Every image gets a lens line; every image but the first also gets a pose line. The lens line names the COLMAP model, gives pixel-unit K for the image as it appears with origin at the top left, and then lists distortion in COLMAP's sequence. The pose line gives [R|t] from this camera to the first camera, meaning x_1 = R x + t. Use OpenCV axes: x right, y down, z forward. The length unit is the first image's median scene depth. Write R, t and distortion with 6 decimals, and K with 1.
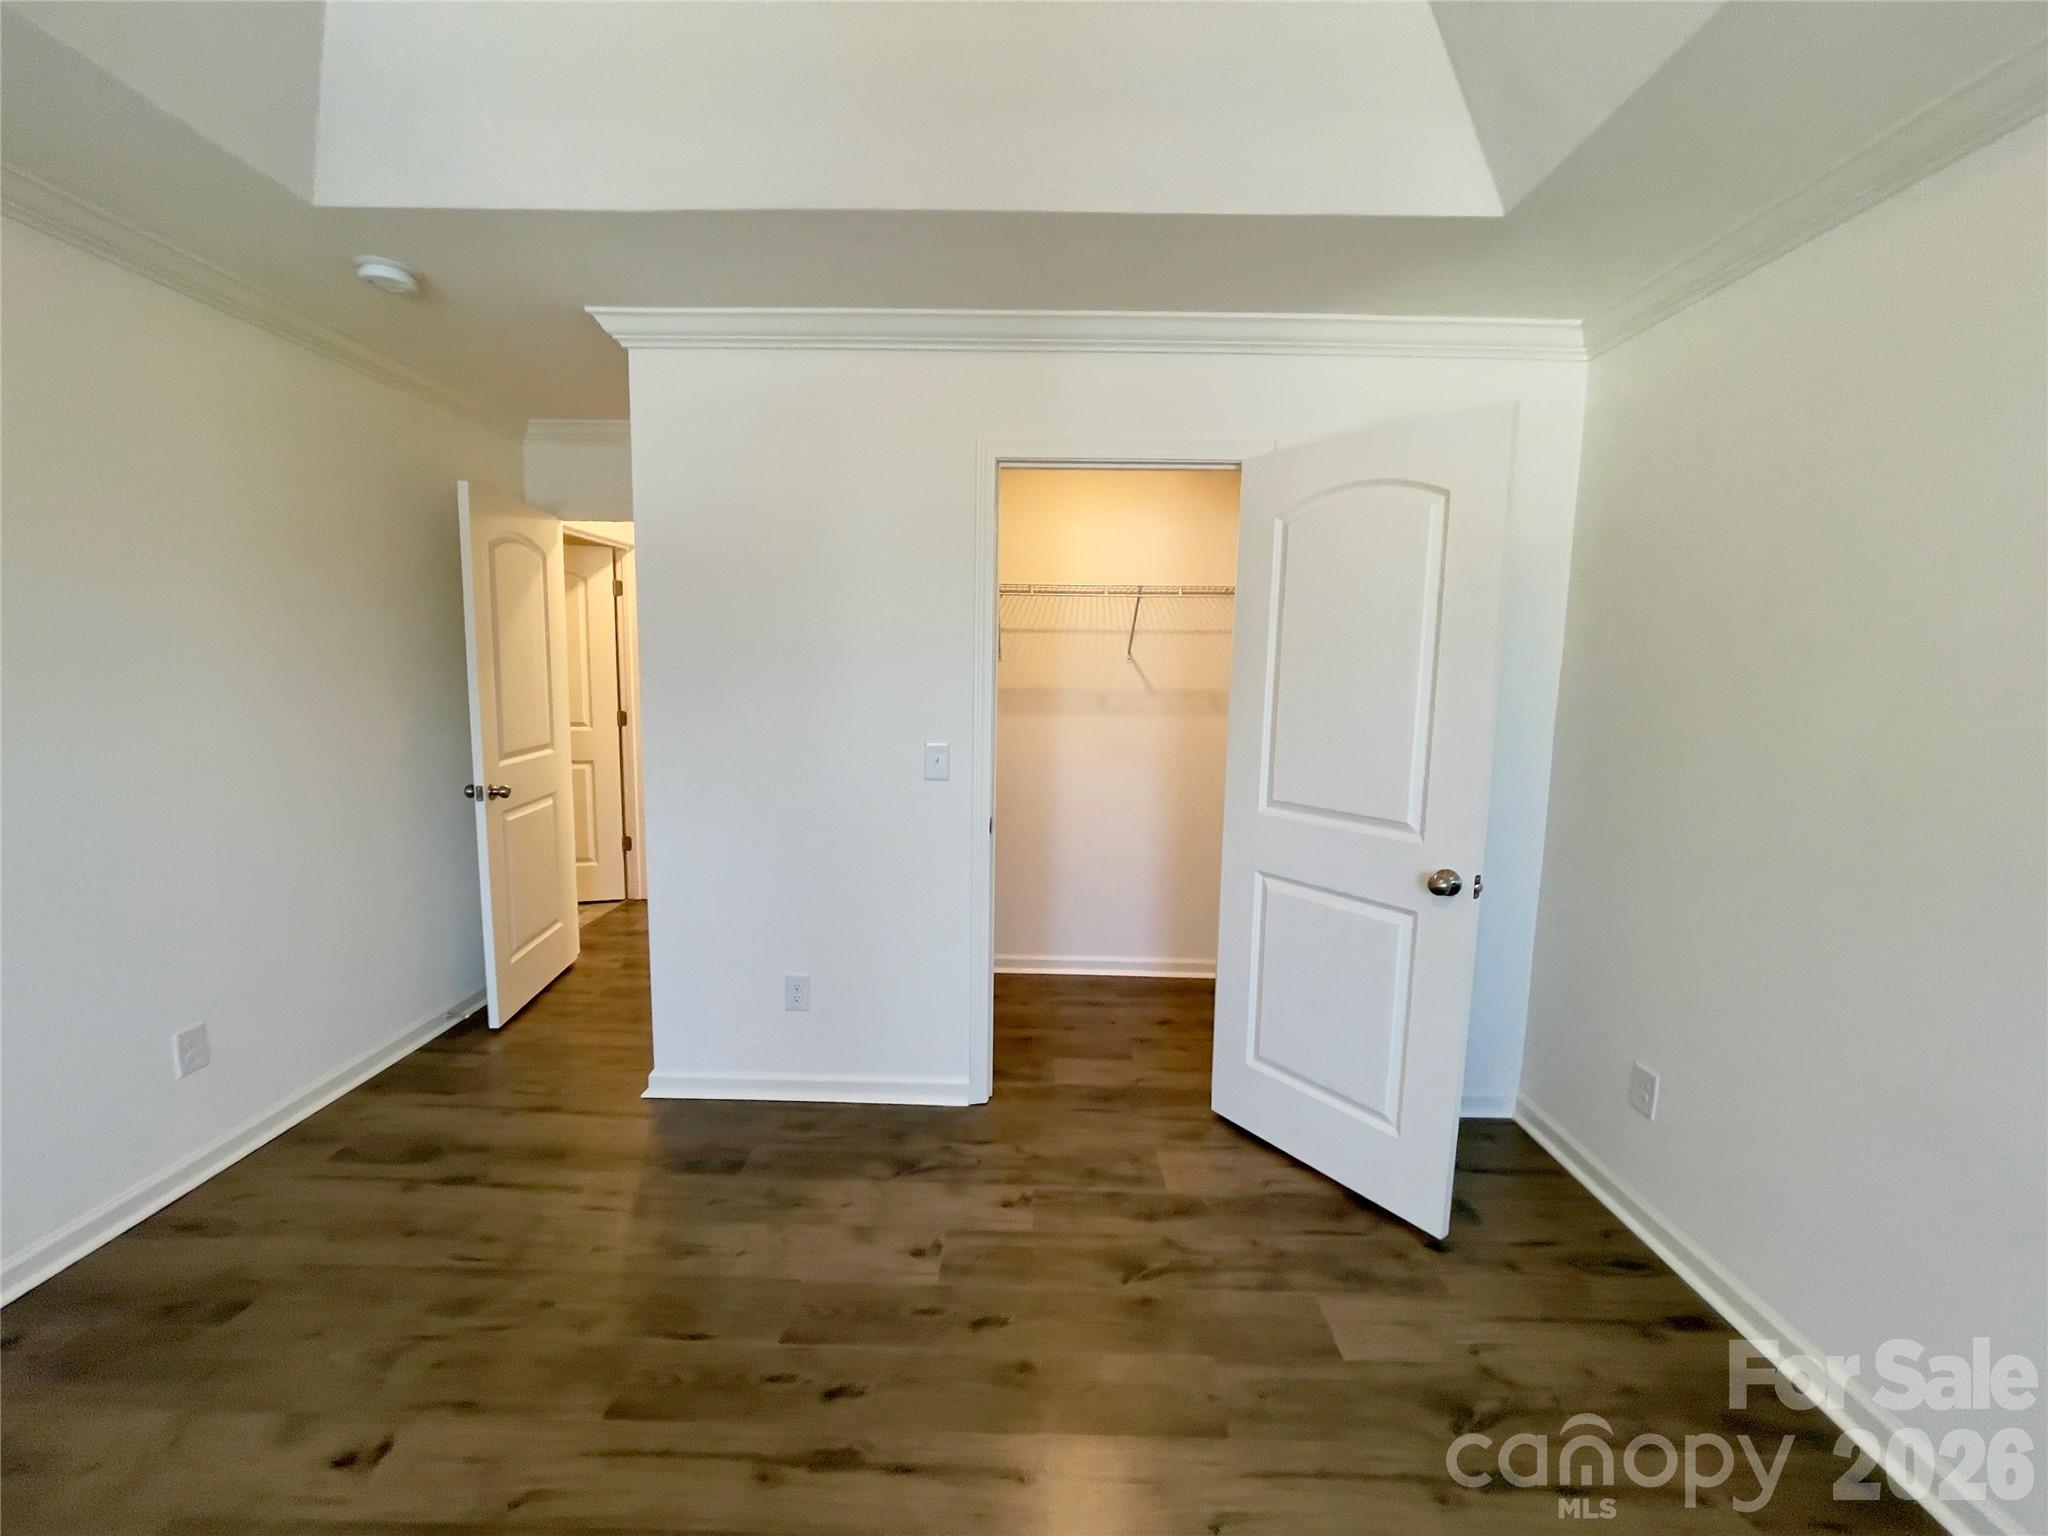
lens RADIAL K [[830.9, 0, 1015.0], [0, 830.9, 769.4], [0, 0, 1]] dist [-0.003079, -0.000506]
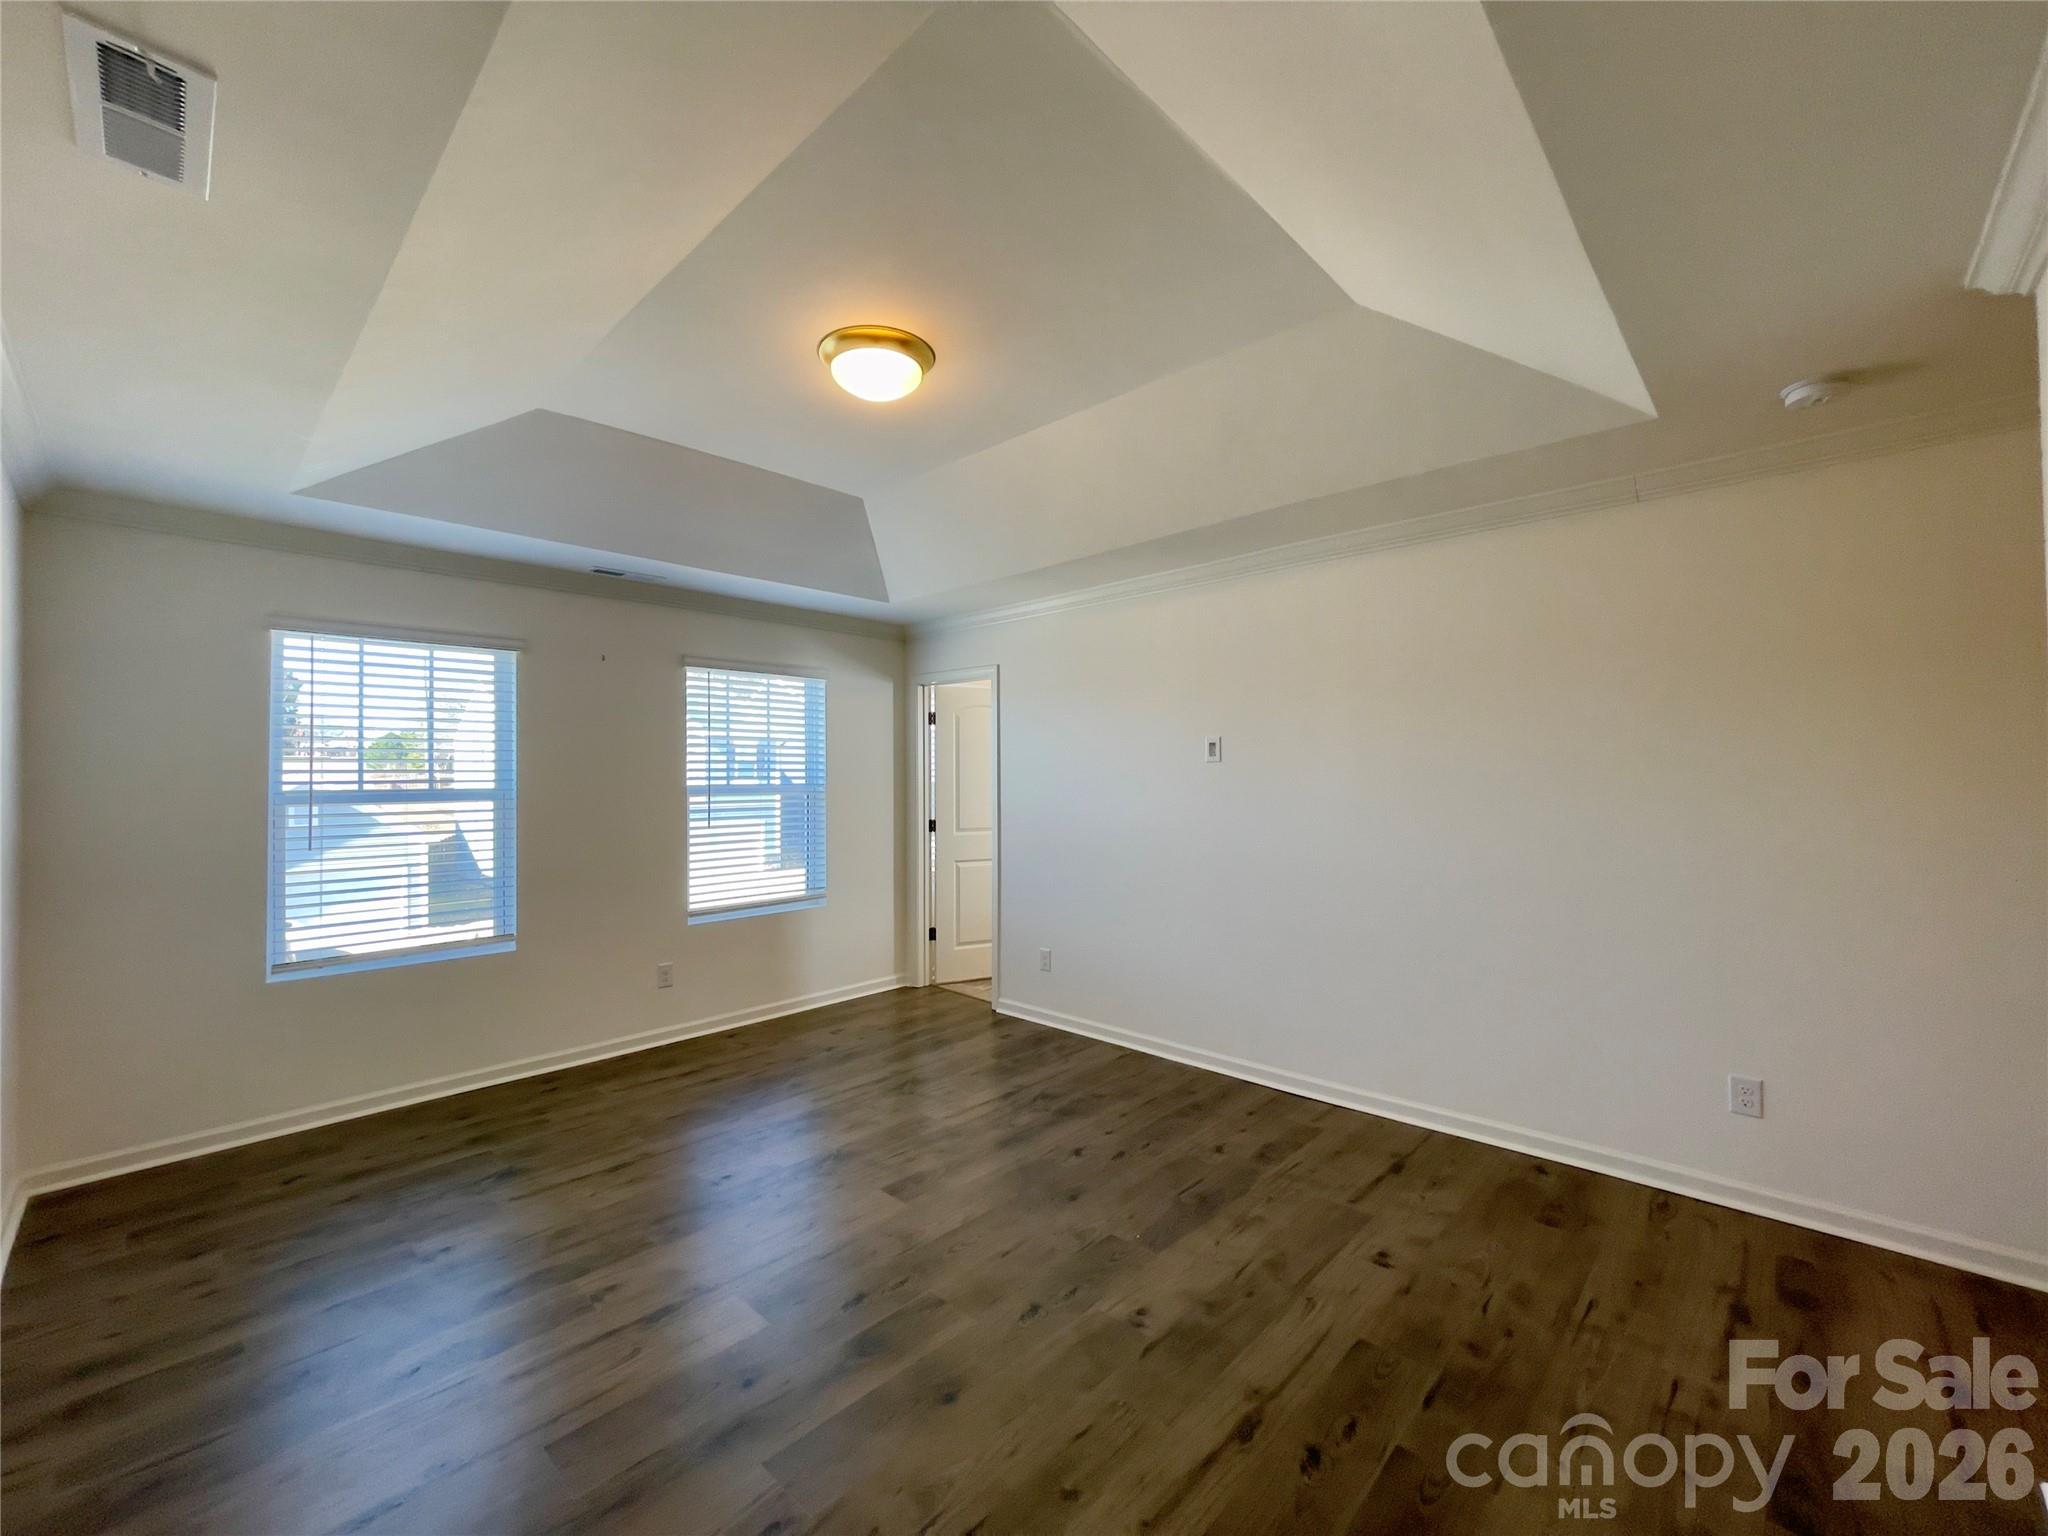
lens RADIAL K [[830.9, 0, 1019.2], [0, 830.9, 765.5], [0, 0, 1]] dist [-0.003079, -0.000506]
pose [[-0.673643, -0.024006, -0.738667, 0.678904], [-0.103421, 0.992700, 0.062055, -0.111644], [0.731785, 0.118196, -0.671208, 1.094318]]
